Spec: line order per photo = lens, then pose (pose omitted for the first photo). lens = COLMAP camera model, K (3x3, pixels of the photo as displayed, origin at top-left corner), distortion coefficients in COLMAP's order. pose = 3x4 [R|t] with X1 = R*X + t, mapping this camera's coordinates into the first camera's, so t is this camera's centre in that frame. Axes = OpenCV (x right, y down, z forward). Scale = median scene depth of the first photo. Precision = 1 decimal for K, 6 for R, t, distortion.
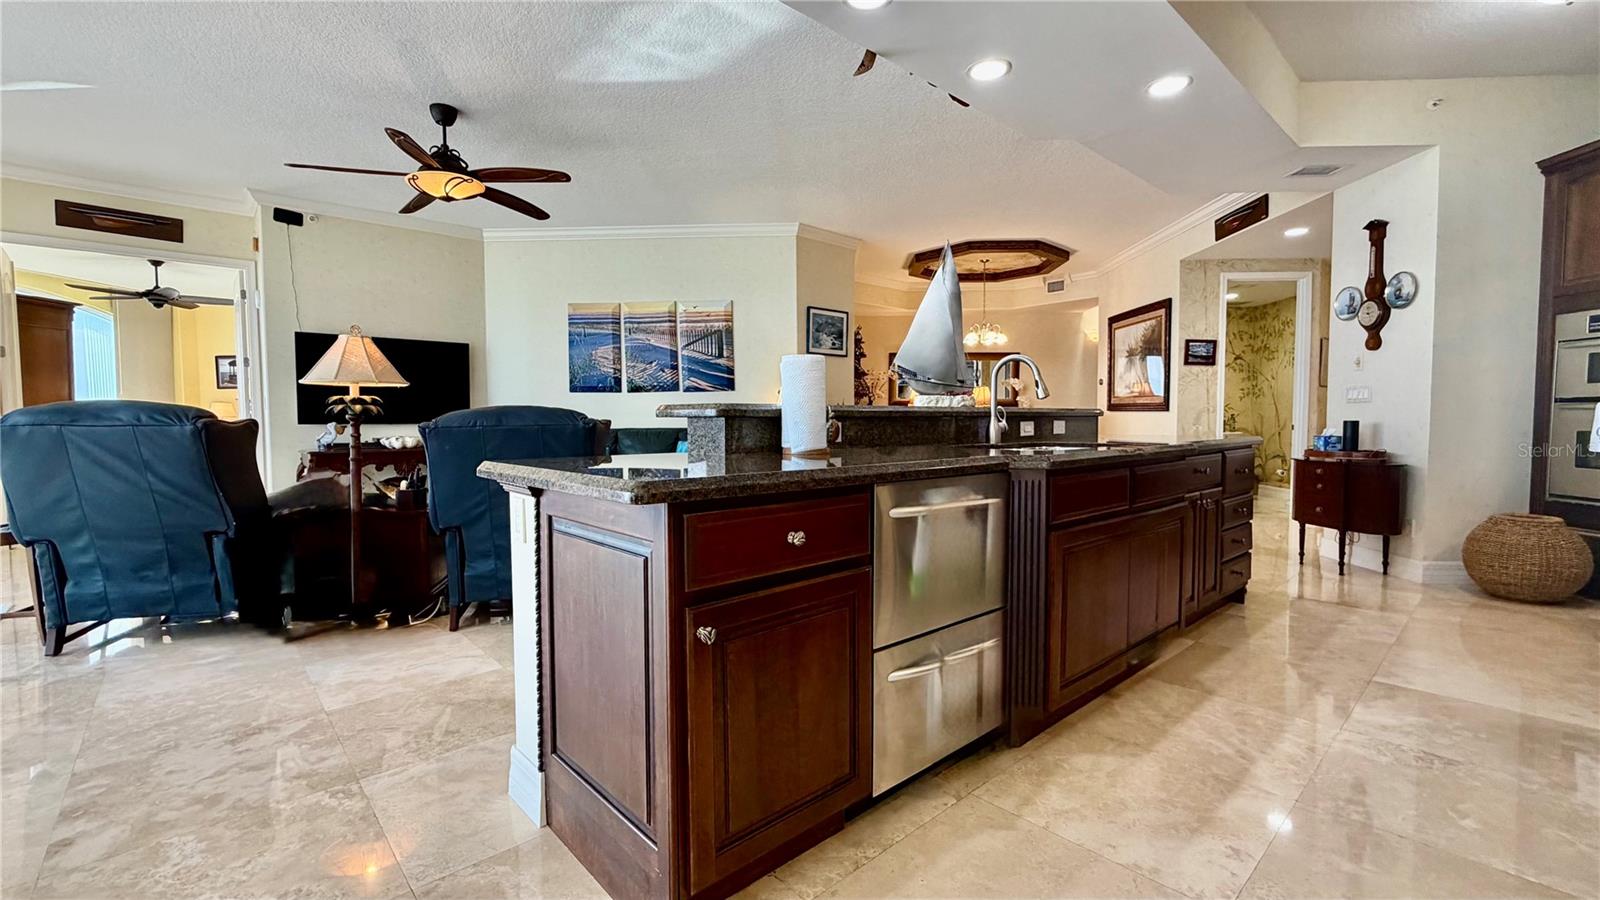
lens RADIAL K [[671.3, 0, 789.6], [0, 671.3, 449.2], [0, 0, 1]] dist [-0.000083, 0.000158]
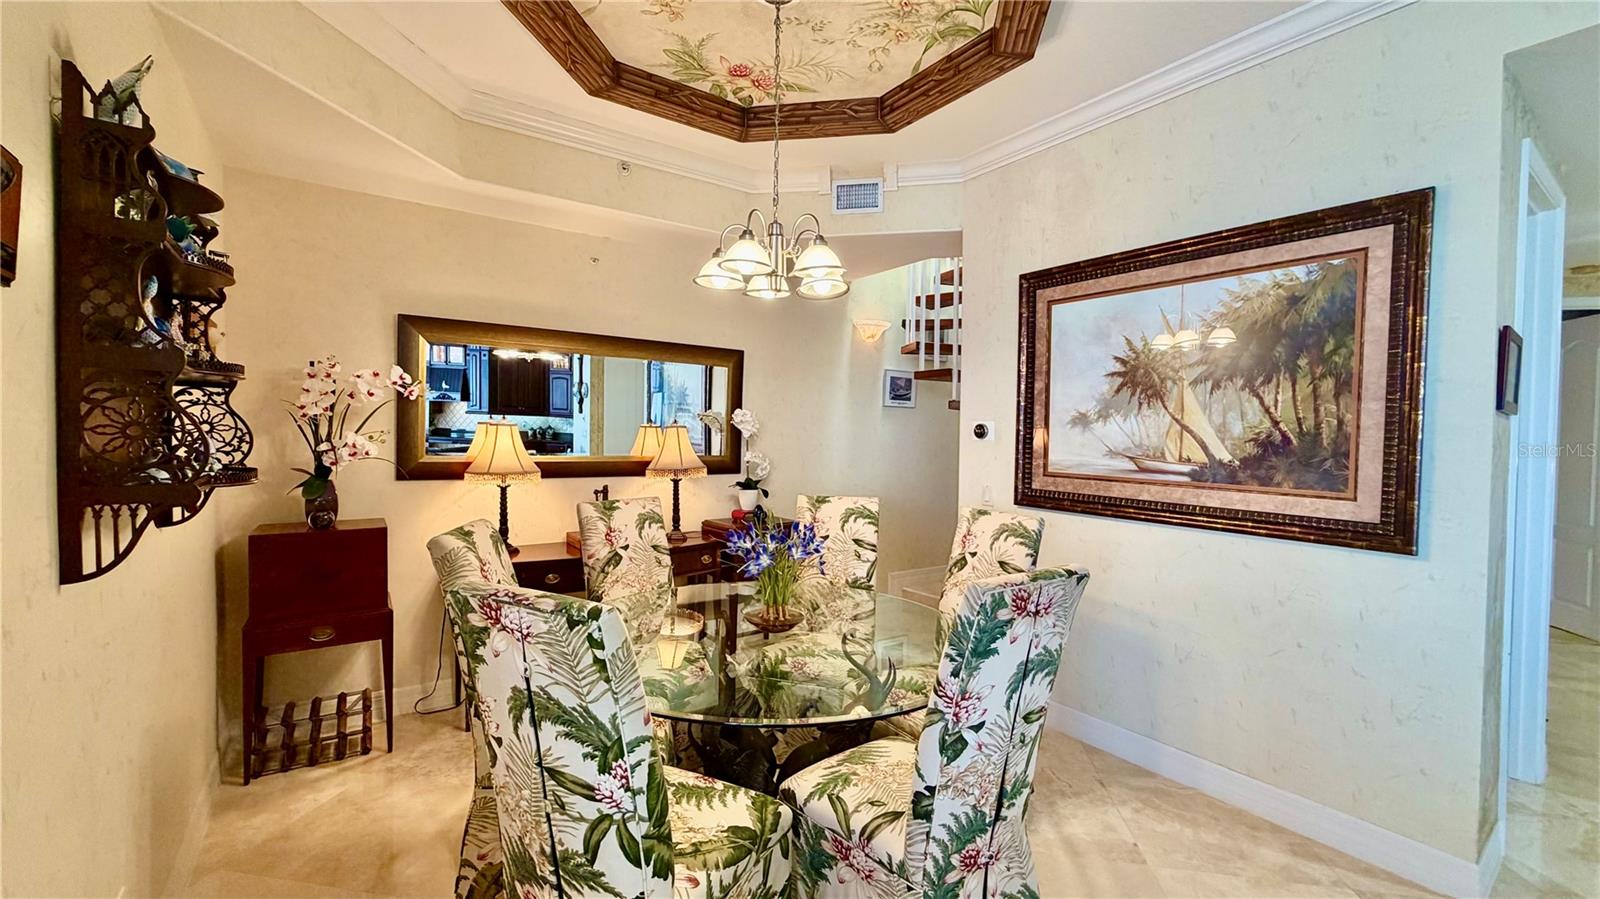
lens RADIAL K [[652.8, 0, 795.7], [0, 652.8, 452.6], [0, 0, 1]] dist [0.000739, -0.000083]
pose [[0.784641, -0.010887, 0.619855, 0.154092], [0.017785, 0.999830, -0.004953, -0.108377], [-0.619696, 0.014910, 0.784700, 0.940770]]
